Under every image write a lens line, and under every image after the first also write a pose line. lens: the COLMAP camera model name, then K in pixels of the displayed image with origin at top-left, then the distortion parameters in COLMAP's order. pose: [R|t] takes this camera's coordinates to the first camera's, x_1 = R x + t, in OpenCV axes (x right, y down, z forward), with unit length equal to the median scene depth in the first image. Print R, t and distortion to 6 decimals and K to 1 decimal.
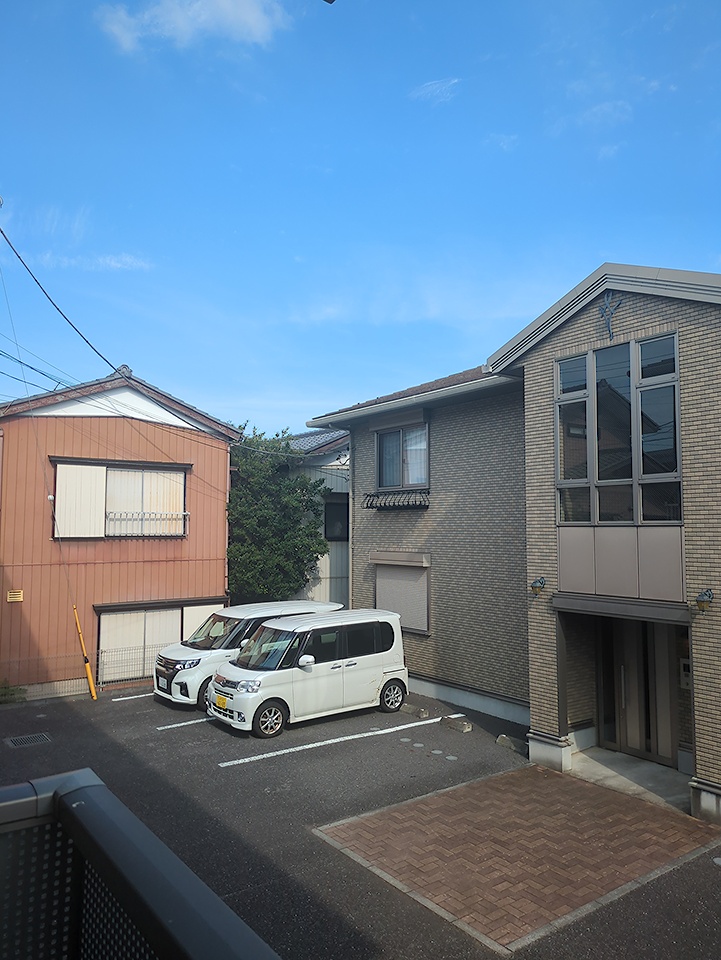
lens RADIAL K [[701.2, 0, 359.1], [0, 701.2, 473.2], [0, 0, 1]] dist [0.031695, -0.010817]
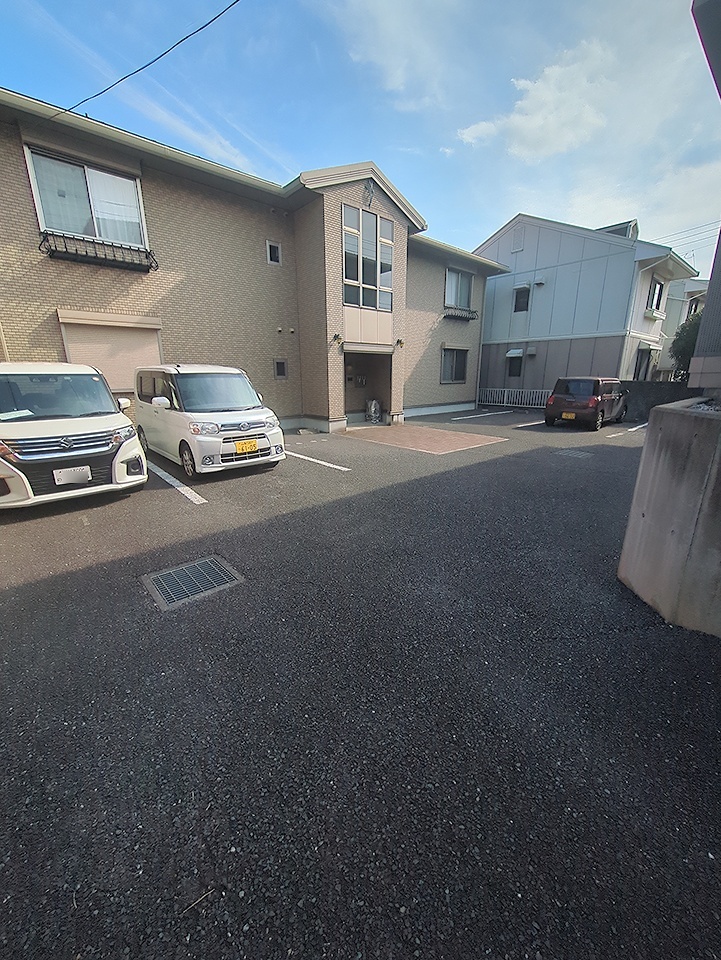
lens RADIAL K [[374.3, 0, 363.2], [0, 374.3, 481.2], [0, 0, 1]] dist [-0.017774, 0.000186]
pose [[-0.086298, -0.274639, 0.957667, -0.513714], [-0.083625, 0.959858, 0.267732, 0.162747], [-0.992753, -0.056980, -0.105801, 0.654507]]
